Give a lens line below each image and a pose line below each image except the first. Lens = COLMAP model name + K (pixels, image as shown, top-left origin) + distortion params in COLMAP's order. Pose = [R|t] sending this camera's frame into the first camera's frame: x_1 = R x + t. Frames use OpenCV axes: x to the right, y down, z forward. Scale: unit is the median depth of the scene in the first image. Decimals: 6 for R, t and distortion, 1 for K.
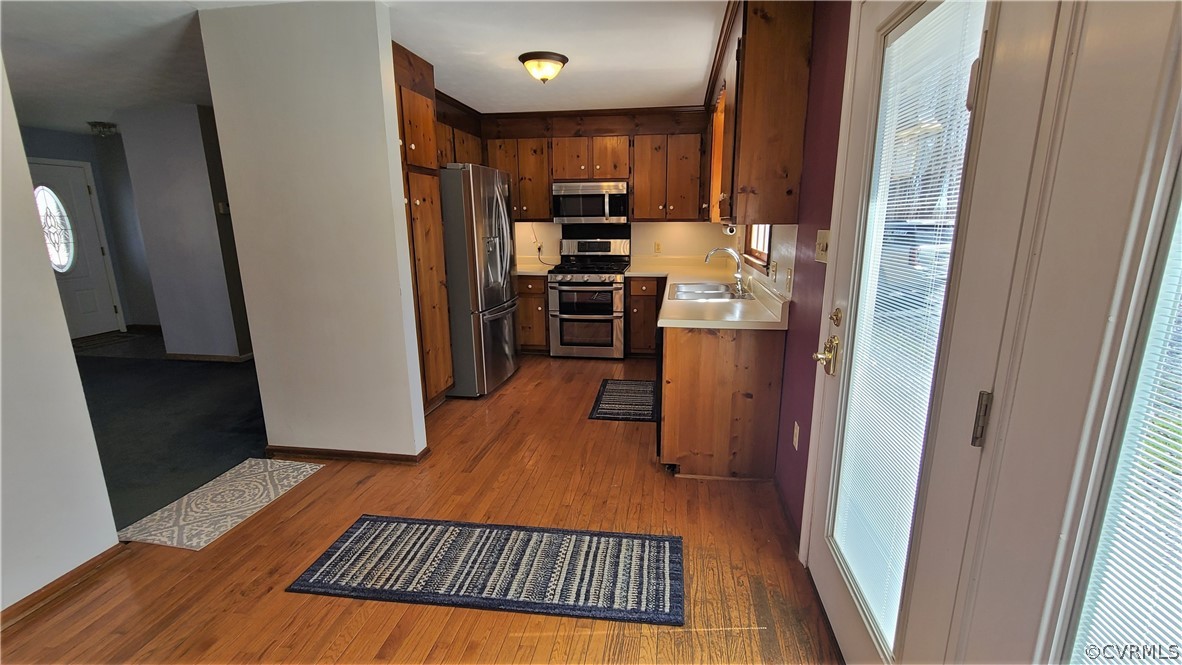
lens RADIAL K [[478.0, 0, 601.3], [0, 478.0, 332.2], [0, 0, 1]] dist [-0.011626, -0.000251]
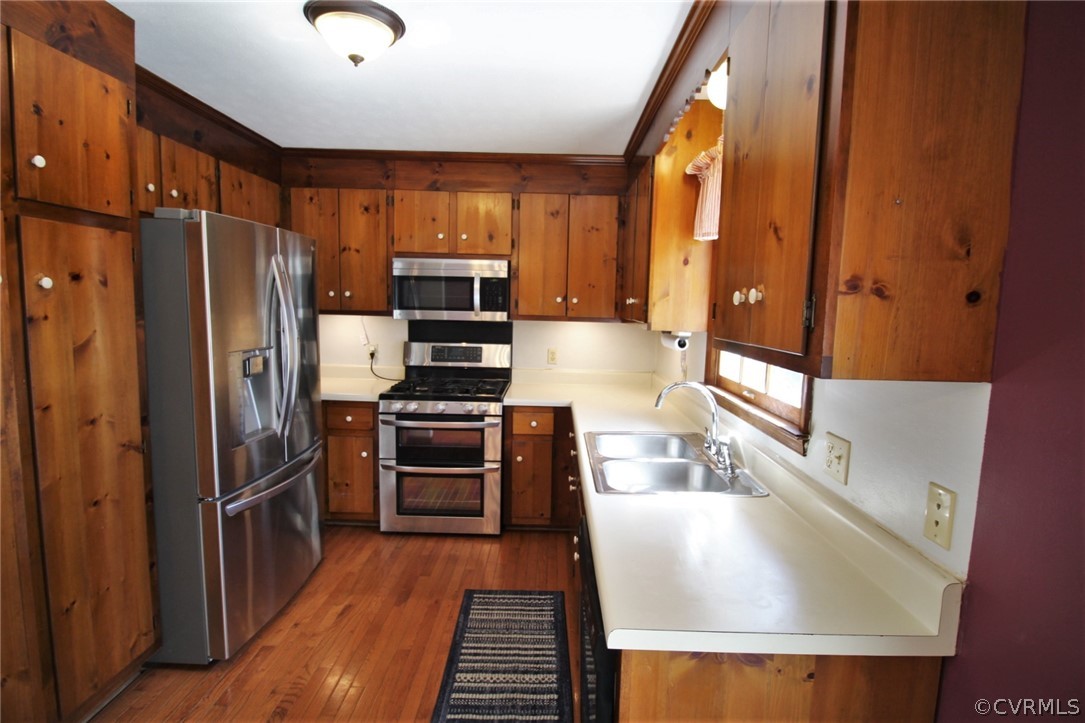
lens RADIAL K [[526.7, 0, 543.6], [0, 526.7, 357.7], [0, 0, 1]] dist [-0.020534, -0.002641]
pose [[0.990948, 0.017318, 0.133122, 0.008031], [-0.000039, 0.991682, -0.128715, -0.089094], [-0.134243, 0.127544, 0.982706, 0.299730]]
